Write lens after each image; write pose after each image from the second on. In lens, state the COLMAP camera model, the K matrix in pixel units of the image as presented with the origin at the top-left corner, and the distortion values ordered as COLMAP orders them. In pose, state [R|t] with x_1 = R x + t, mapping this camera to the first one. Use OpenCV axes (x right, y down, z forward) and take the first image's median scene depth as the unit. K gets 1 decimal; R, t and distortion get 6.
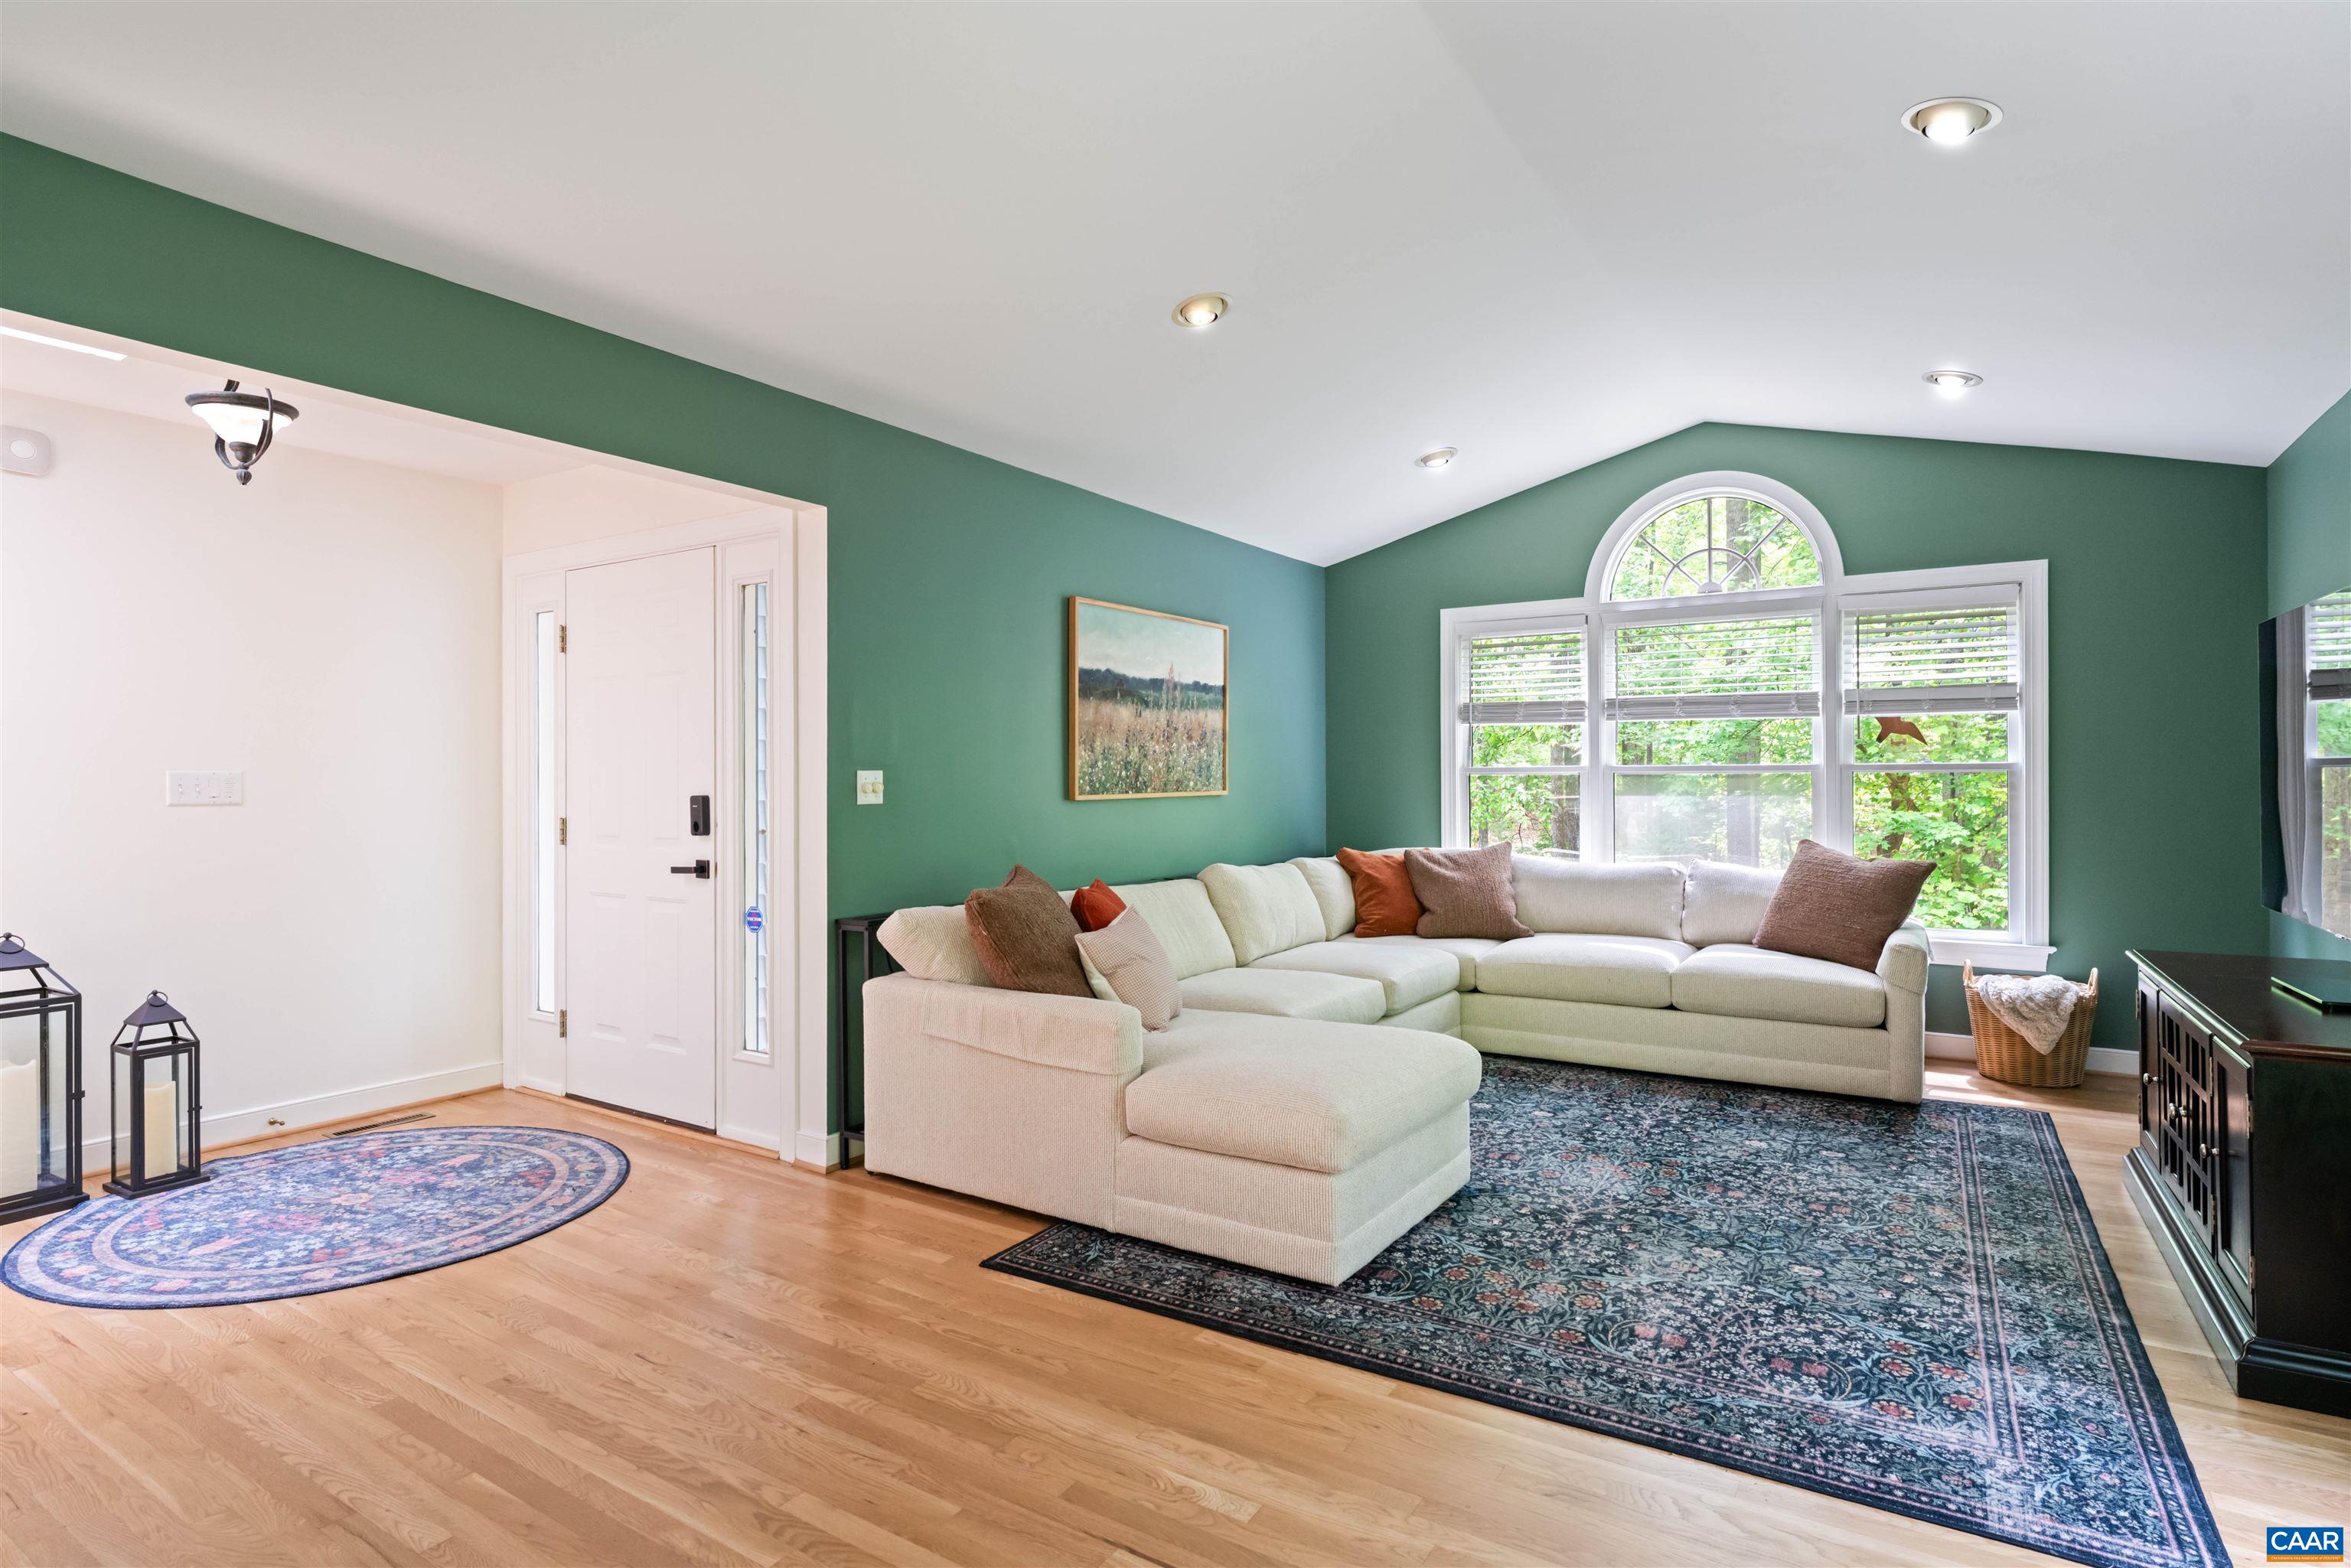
lens RADIAL K [[1209.7, 0, 1181.4], [0, 1209.7, 784.2], [0, 0, 1]] dist [-0.003305, 0.000157]
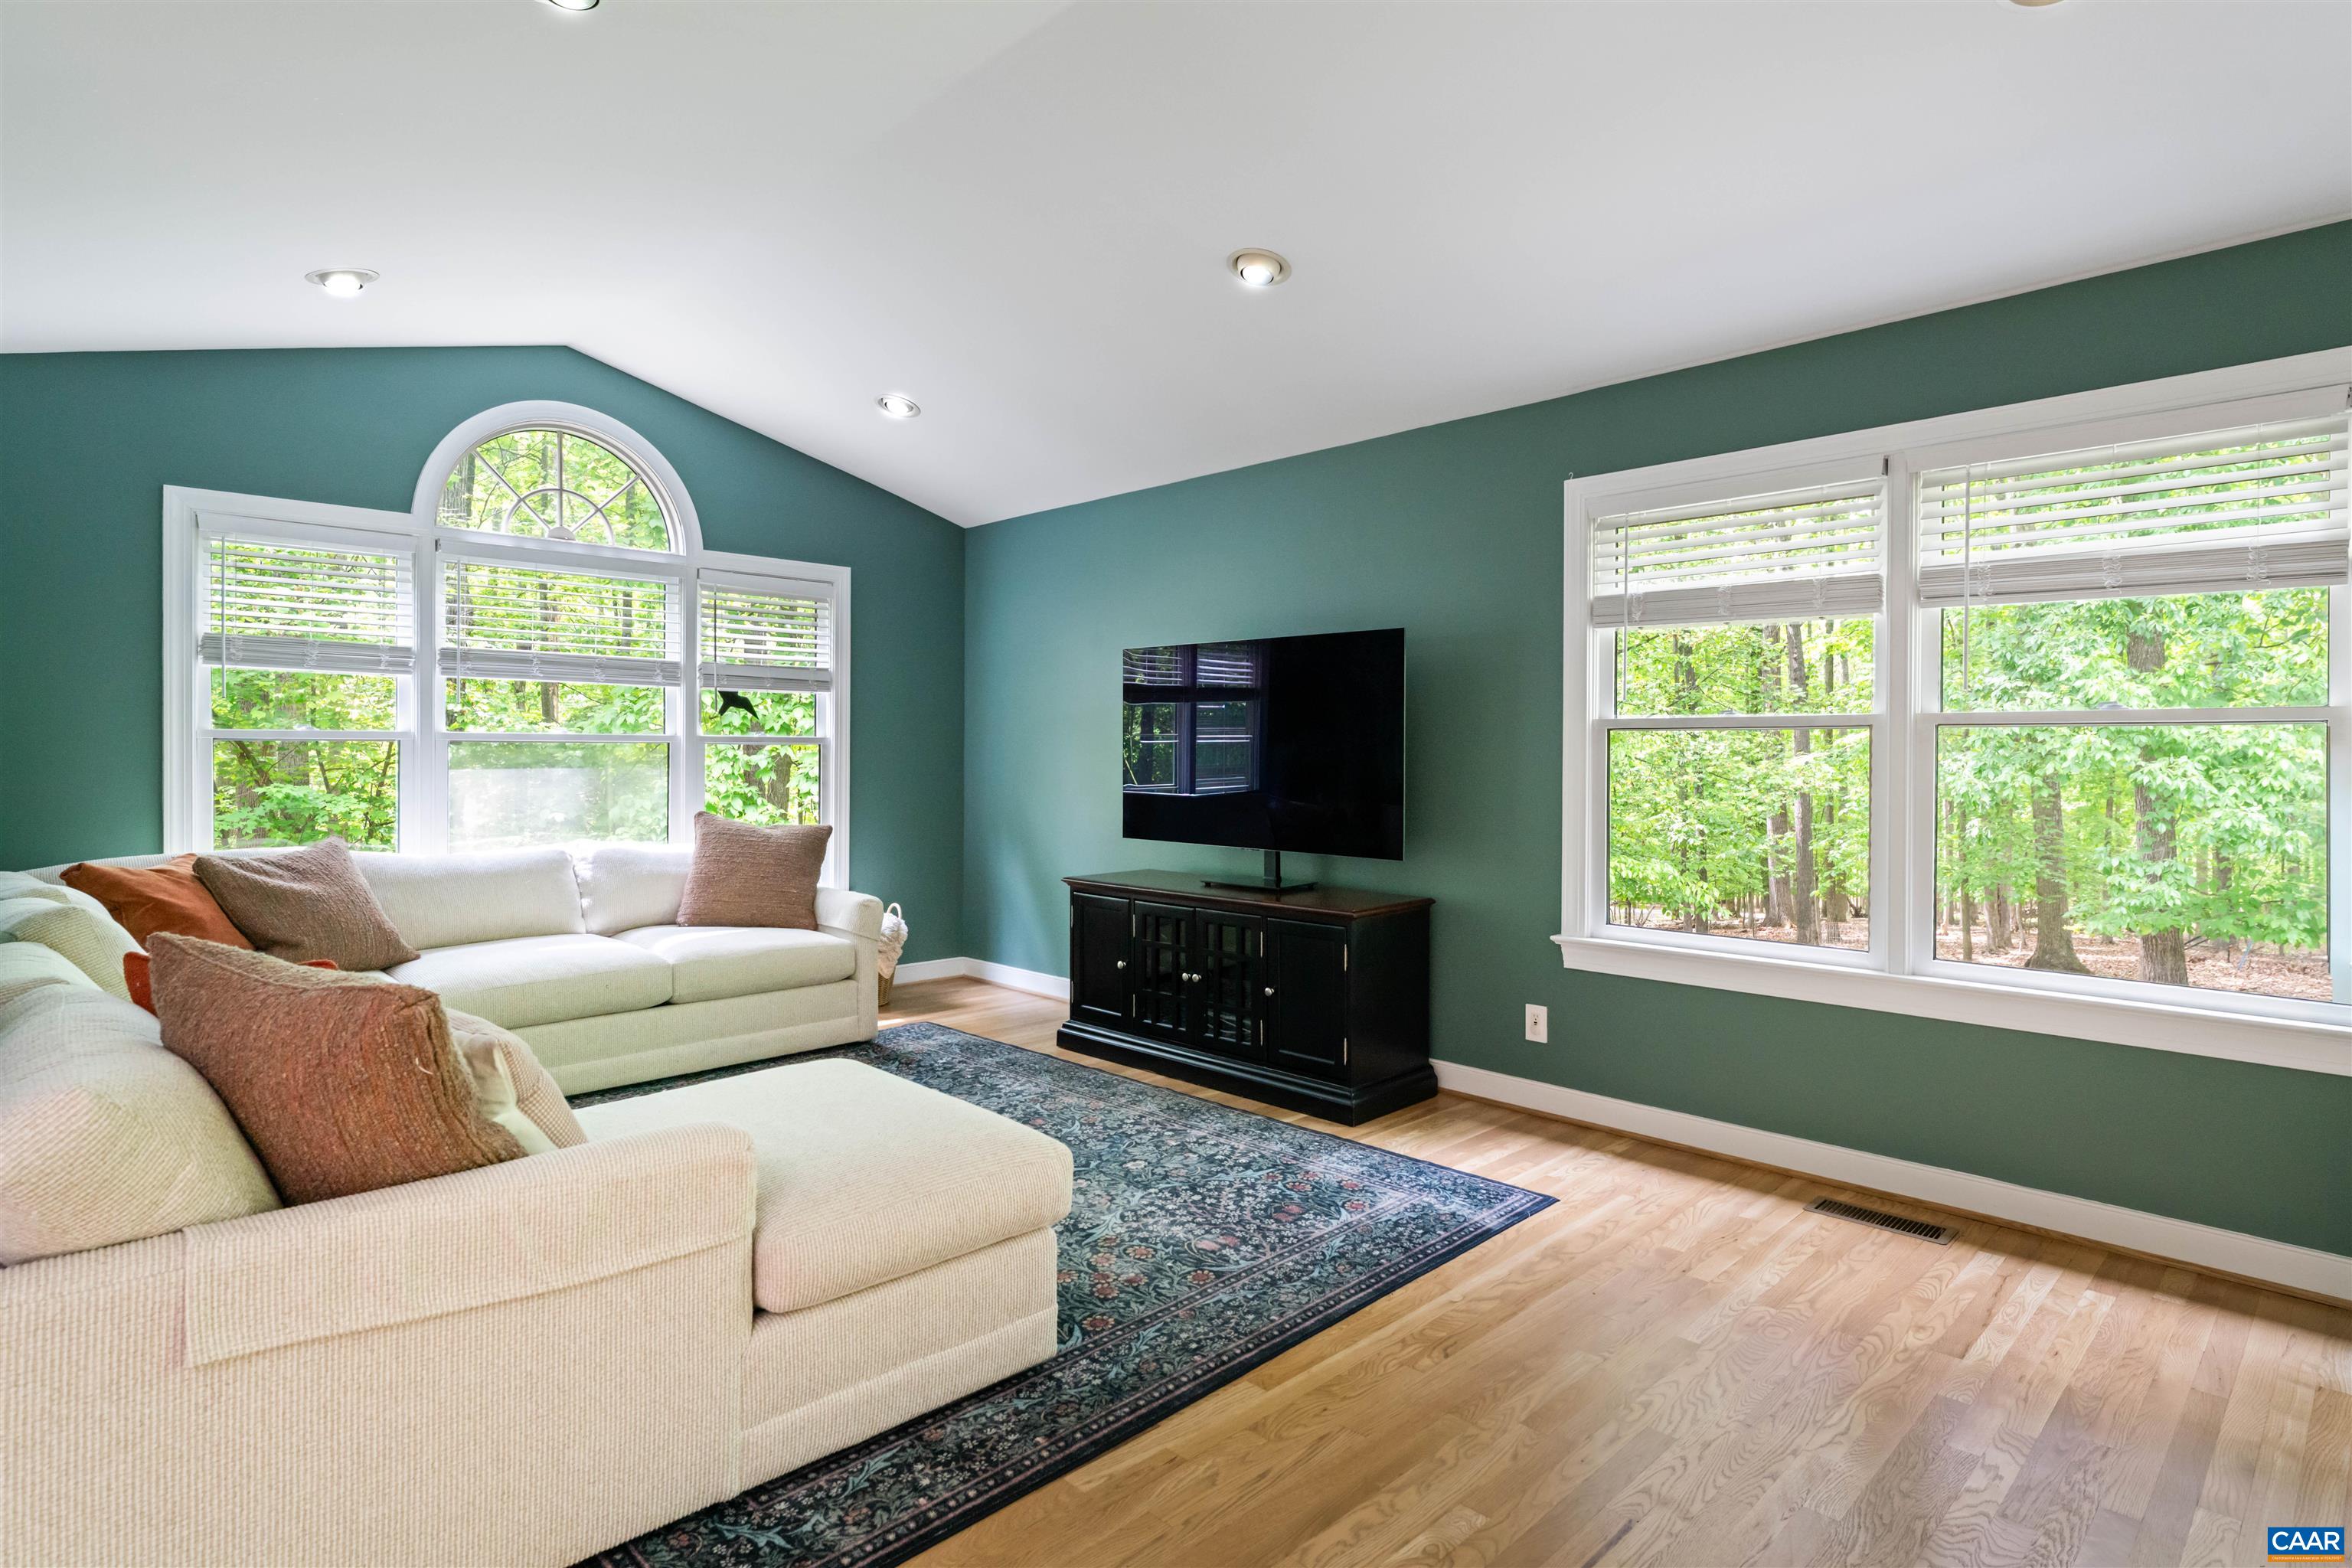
lens RADIAL K [[1210.3, 0, 1185.9], [0, 1210.3, 770.6], [0, 0, 1]] dist [-0.003305, 0.000157]
pose [[0.219852, -0.010928, 0.975472, -0.639197], [-0.002149, 0.999929, 0.011686, -0.000409], [-0.975531, -0.004666, 0.219813, 0.698801]]
